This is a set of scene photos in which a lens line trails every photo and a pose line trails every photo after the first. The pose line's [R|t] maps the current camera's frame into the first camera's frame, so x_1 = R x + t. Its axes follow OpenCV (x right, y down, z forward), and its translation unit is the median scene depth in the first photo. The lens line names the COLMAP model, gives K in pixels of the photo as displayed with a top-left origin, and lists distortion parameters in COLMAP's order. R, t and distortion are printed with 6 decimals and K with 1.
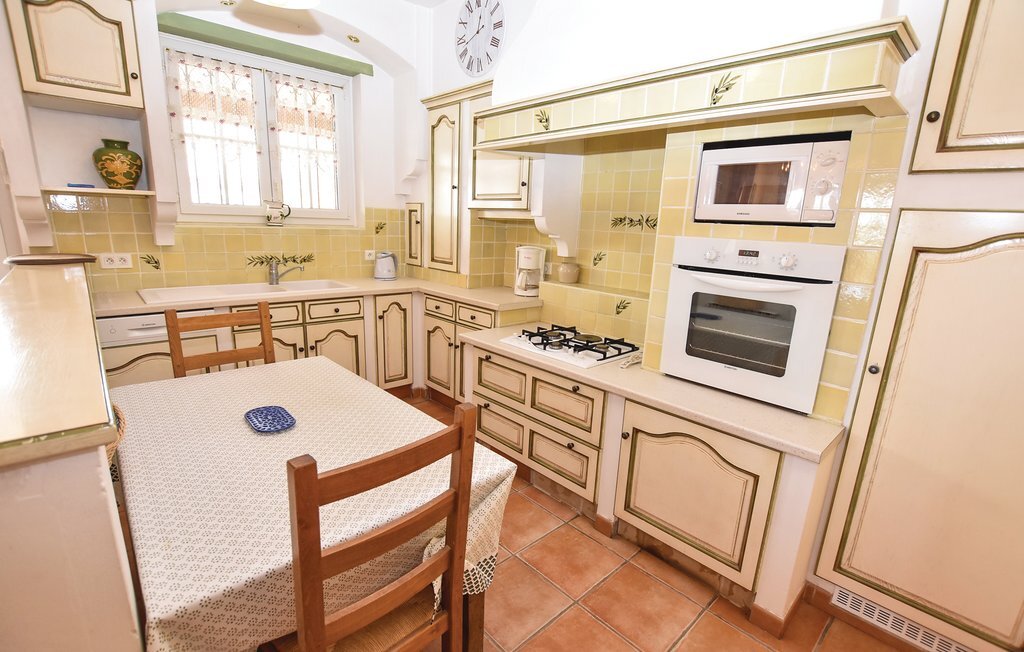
lens RADIAL K [[461.9, 0, 520.0], [0, 461.9, 331.2], [0, 0, 1]] dist [-0.034909, -0.000087]
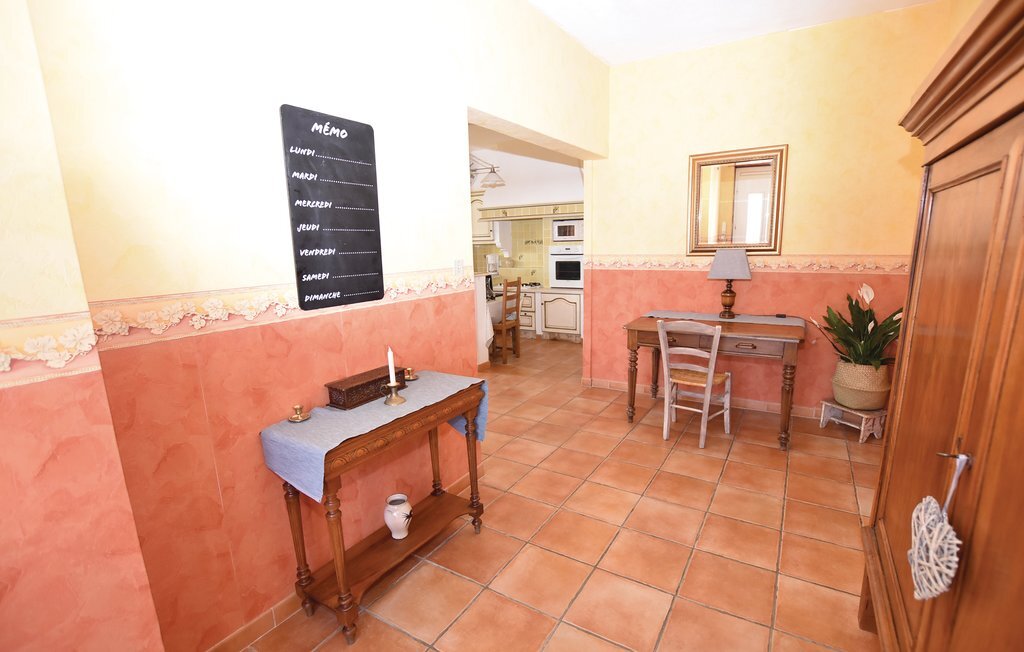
lens RADIAL K [[461.9, 0, 520.0], [0, 461.9, 331.2], [0, 0, 1]] dist [-0.034909, -0.000087]
pose [[0.961582, -0.117684, 0.248013, -0.744223], [0.126499, 0.991768, -0.019854, 0.434684], [-0.243635, 0.050465, 0.968553, -2.103466]]
